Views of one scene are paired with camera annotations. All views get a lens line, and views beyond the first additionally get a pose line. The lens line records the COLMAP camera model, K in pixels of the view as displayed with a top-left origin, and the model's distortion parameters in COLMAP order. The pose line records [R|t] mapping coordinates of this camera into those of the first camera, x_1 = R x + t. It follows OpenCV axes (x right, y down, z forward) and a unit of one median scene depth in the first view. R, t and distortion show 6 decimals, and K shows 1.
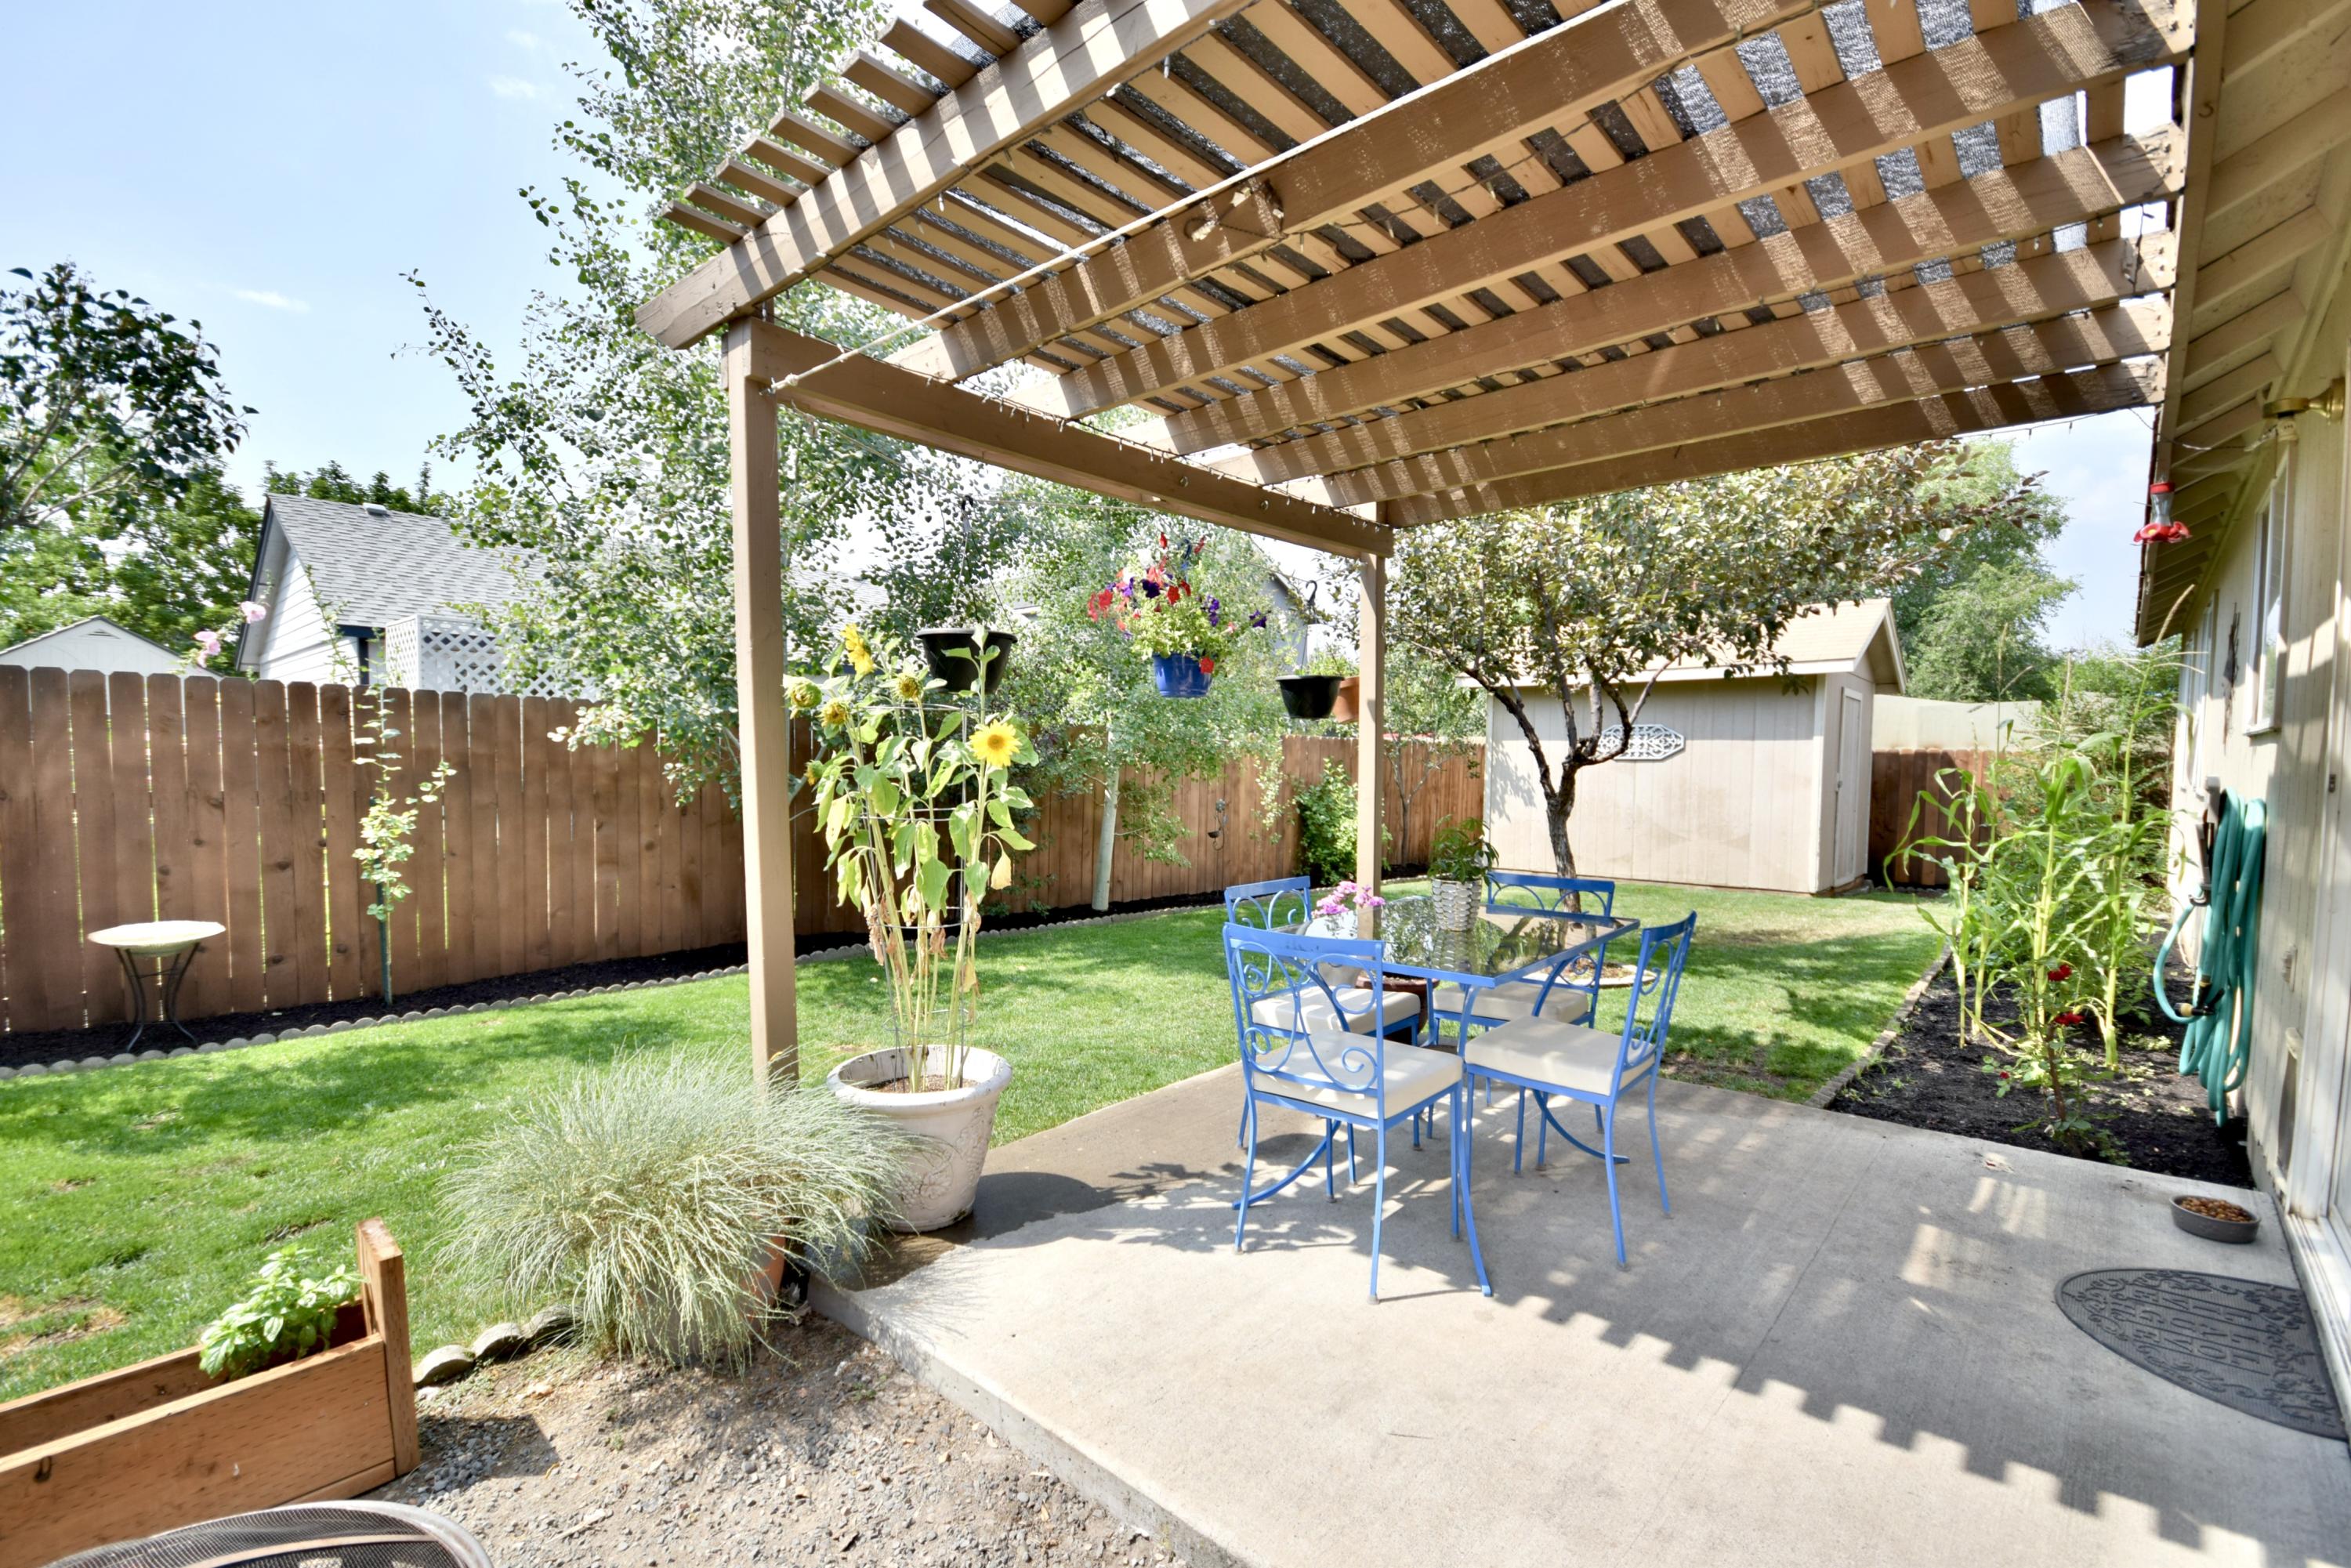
lens RADIAL K [[1031.6, 0, 1169.4], [0, 1031.6, 804.8], [0, 0, 1]] dist [0.022927, -0.019134]
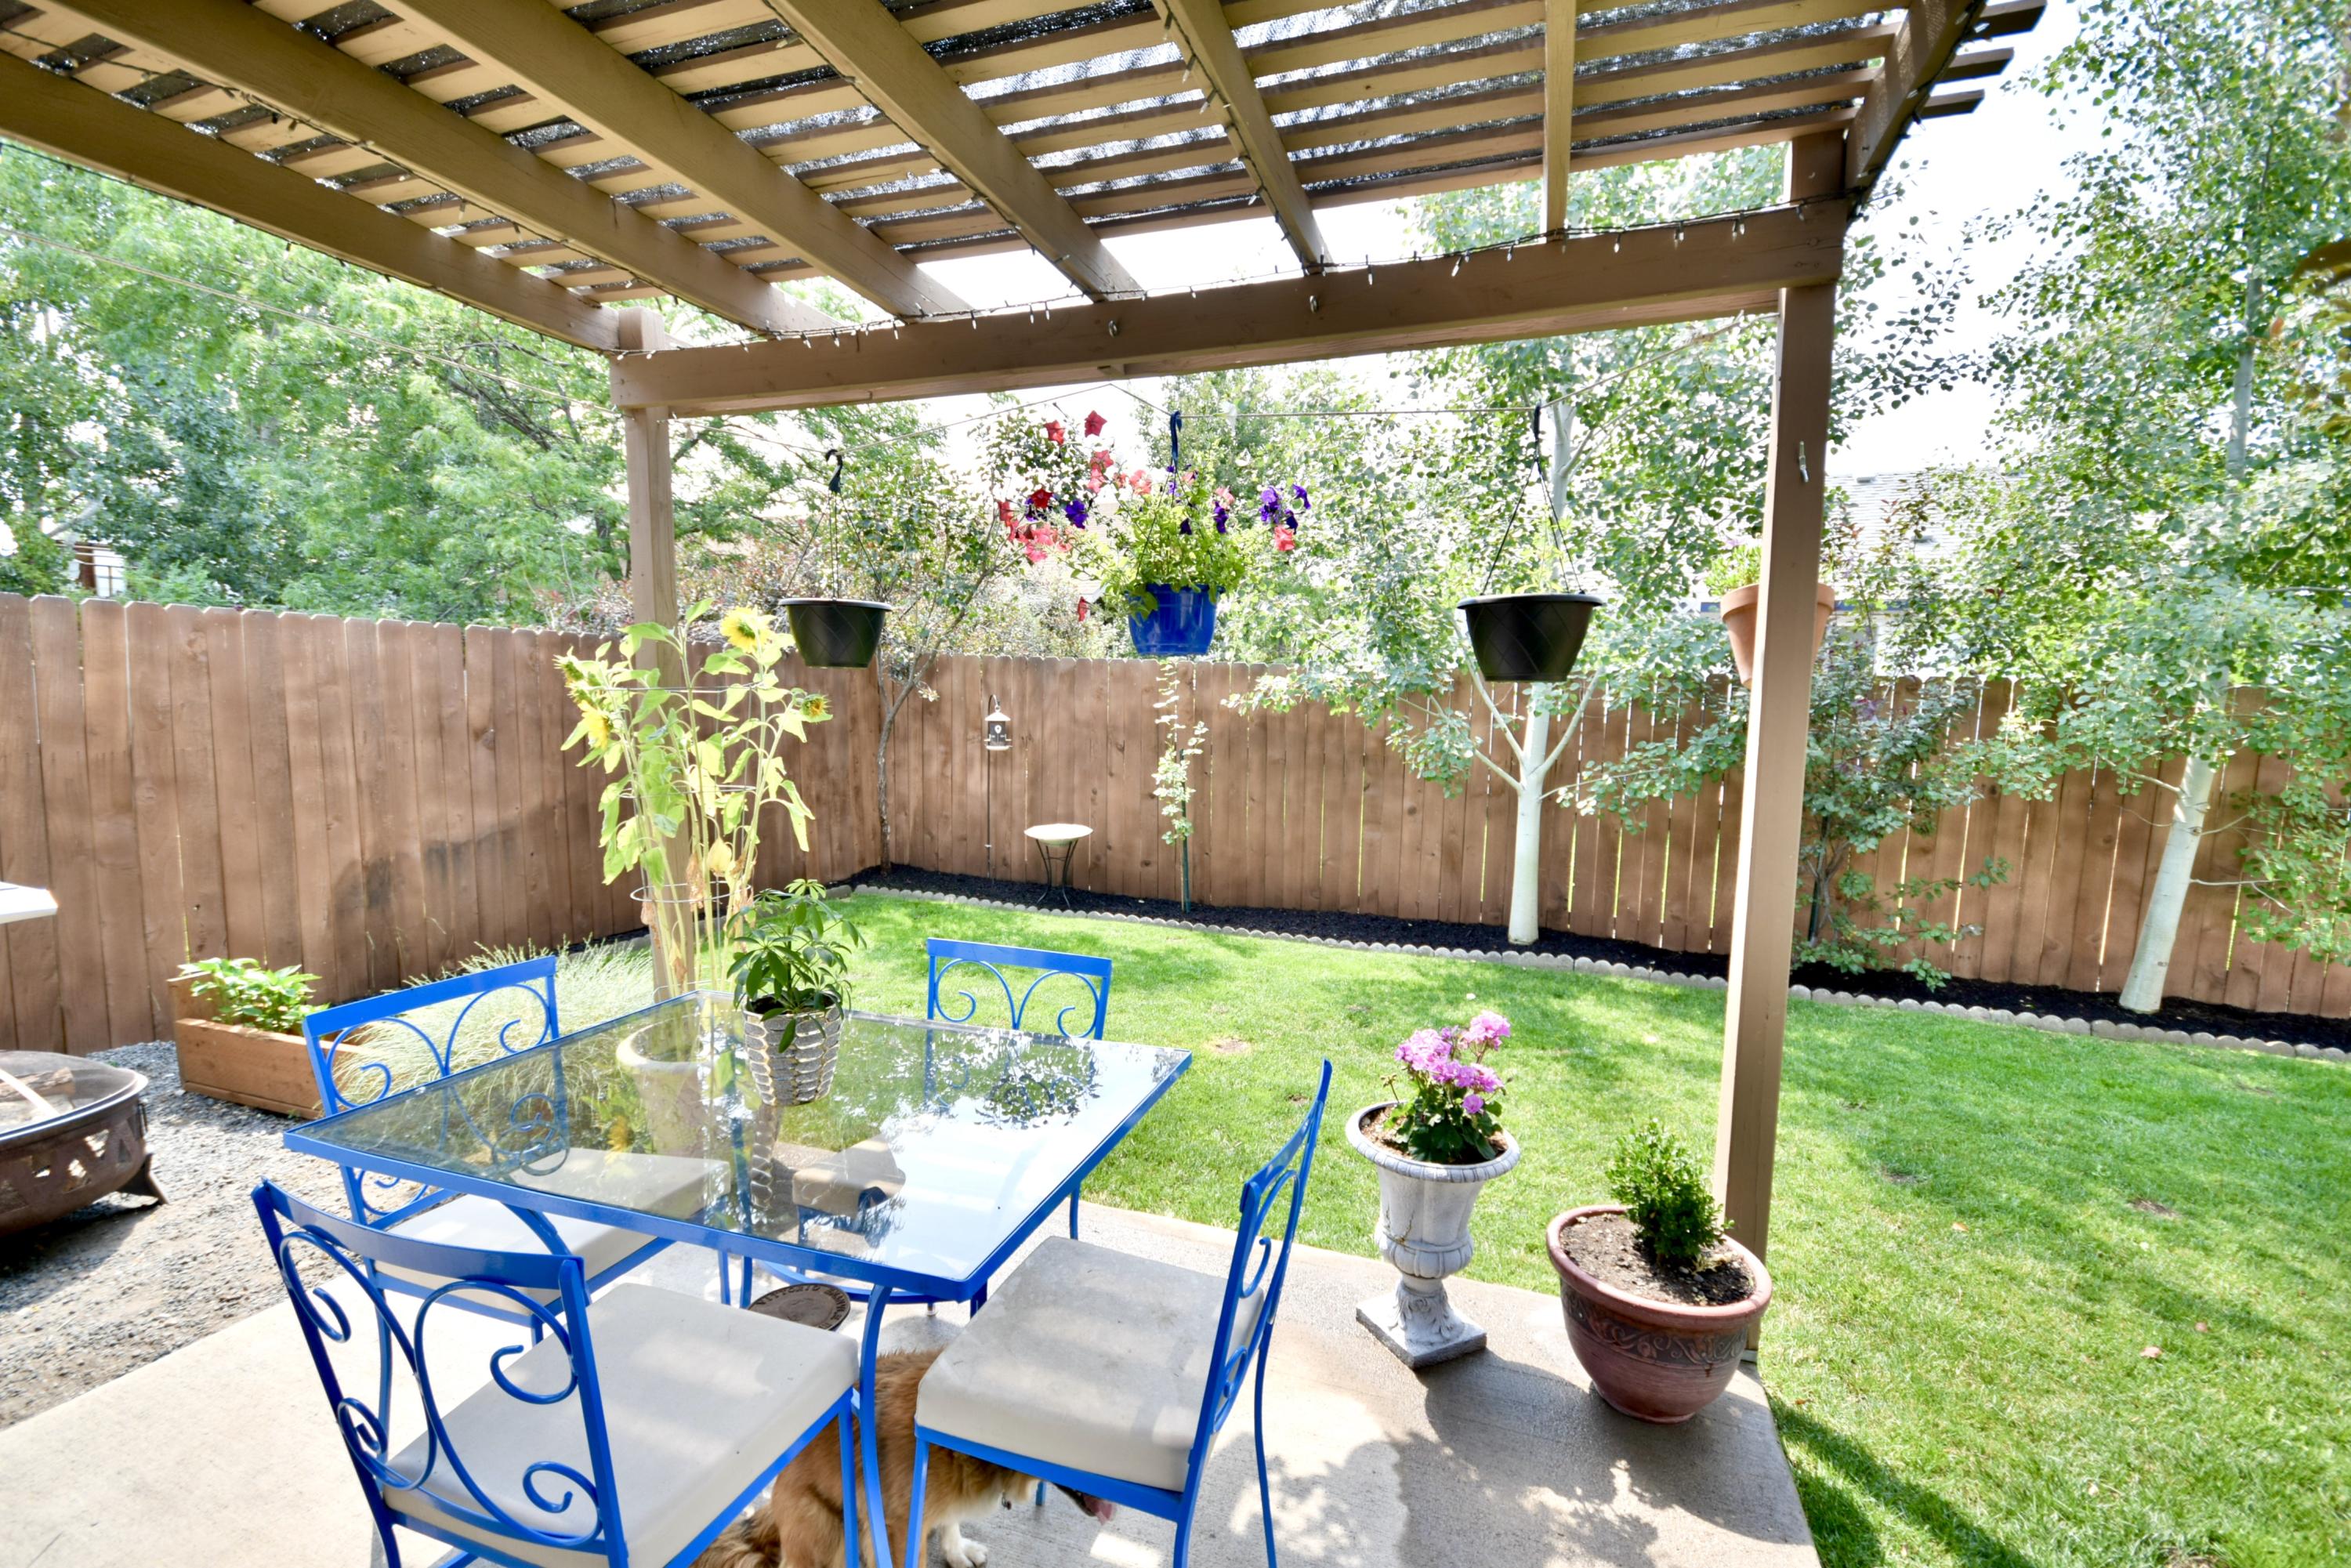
lens RADIAL K [[1045.9, 0, 1167.3], [0, 1045.9, 810.8], [0, 0, 1]] dist [0.008616, -0.000165]
pose [[0.372244, 0.100521, -0.922675, 0.487410], [-0.061315, 0.994610, 0.083620, -0.043913], [0.926107, 0.025447, 0.376401, 0.562809]]
